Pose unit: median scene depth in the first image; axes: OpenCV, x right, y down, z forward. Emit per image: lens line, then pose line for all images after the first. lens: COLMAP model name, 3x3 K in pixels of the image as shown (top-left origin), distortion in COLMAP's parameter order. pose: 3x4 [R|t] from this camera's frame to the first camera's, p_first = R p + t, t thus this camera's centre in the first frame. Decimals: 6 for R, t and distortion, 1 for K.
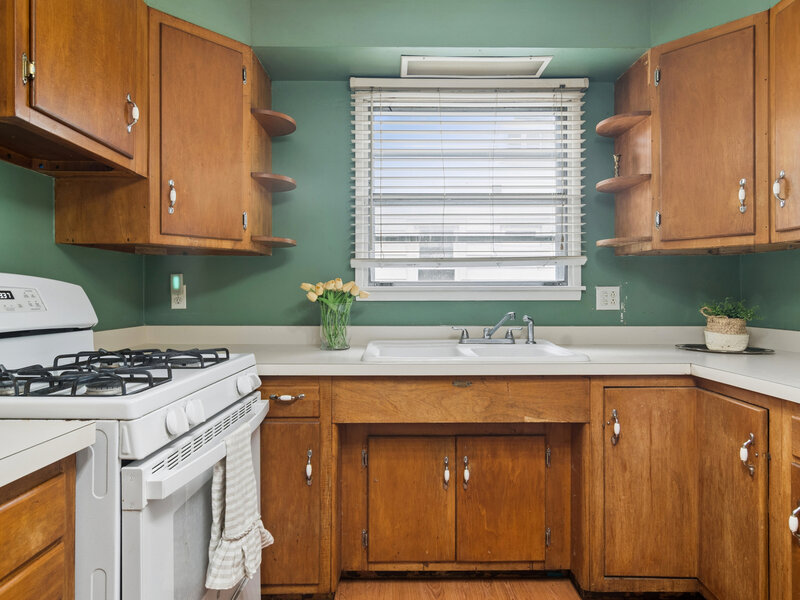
lens RADIAL K [[483.6, 0, 400.8], [0, 483.6, 295.6], [0, 0, 1]] dist [-0.002390, -0.000174]
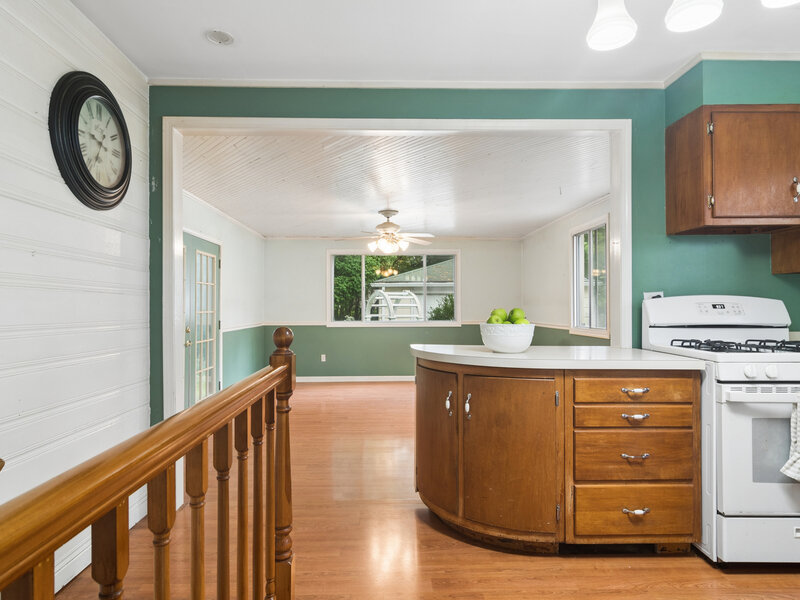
lens RADIAL K [[484.2, 0, 398.8], [0, 484.2, 302.1], [0, 0, 1]] dist [0.002168, 0.000459]
pose [[0.018775, -0.008793, -0.999785, 0.827808], [0.003656, 0.999955, -0.008726, -0.004268], [0.999817, -0.003491, 0.018806, -0.262410]]
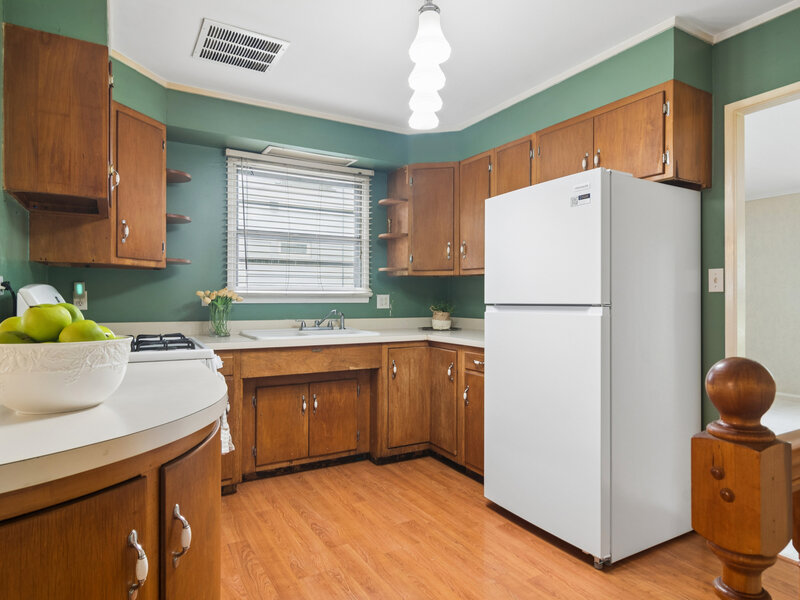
lens RADIAL K [[483.6, 0, 400.8], [0, 483.6, 295.6], [0, 0, 1]] dist [-0.002390, -0.000174]
pose [[0.871427, 0.006953, 0.490475, -0.439486], [-0.004088, 0.999968, -0.006912, -0.005304], [-0.490507, 0.004018, 0.871428, -0.636548]]
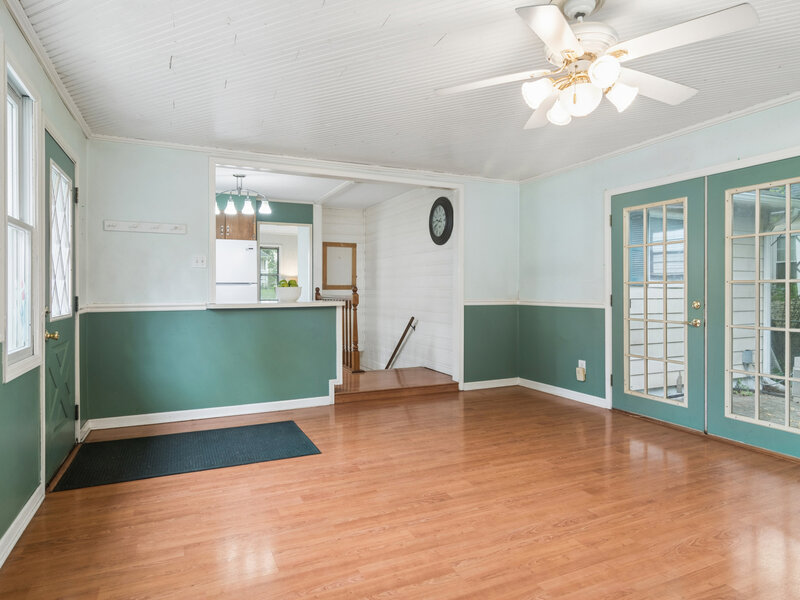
lens RADIAL K [[483.6, 0, 400.8], [0, 483.6, 295.6], [0, 0, 1]] dist [-0.002390, -0.000174]
pose [[-0.406112, -0.008445, 0.913784, -3.241227], [-0.002087, 0.999963, 0.008314, 0.067627], [-0.913821, 0.001470, -0.406115, 0.583301]]
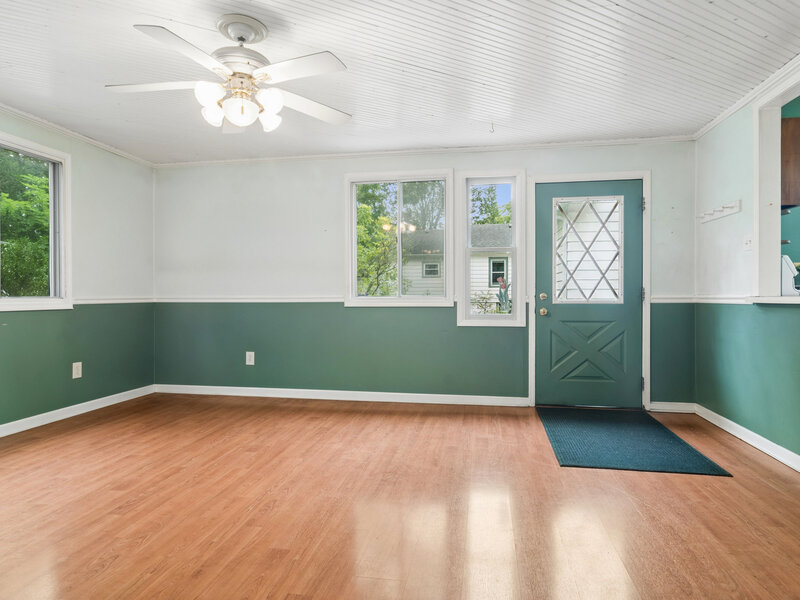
lens RADIAL K [[483.6, 0, 400.8], [0, 483.6, 295.6], [0, 0, 1]] dist [-0.002390, -0.000174]
pose [[0.983385, -0.001226, -0.181530, -1.691492], [0.002052, 0.999988, 0.004362, 0.114783], [0.181523, -0.004662, 0.983376, -1.509555]]
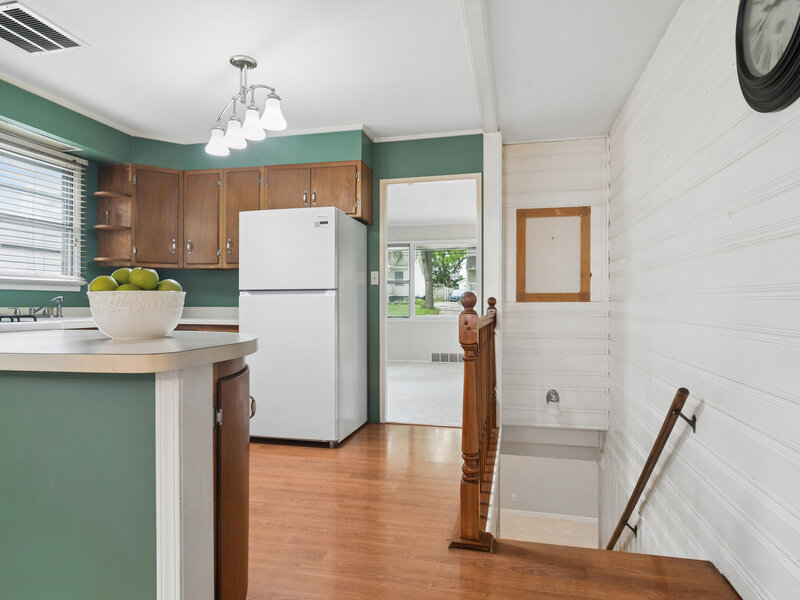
lens RADIAL K [[484.2, 0, 398.8], [0, 484.2, 302.1], [0, 0, 1]] dist [0.002168, 0.000459]
pose [[0.239478, 0.004781, 0.970890, -1.242577], [-0.001582, 0.999988, -0.004534, 0.064740], [-0.970901, -0.000450, 0.239482, -0.579697]]
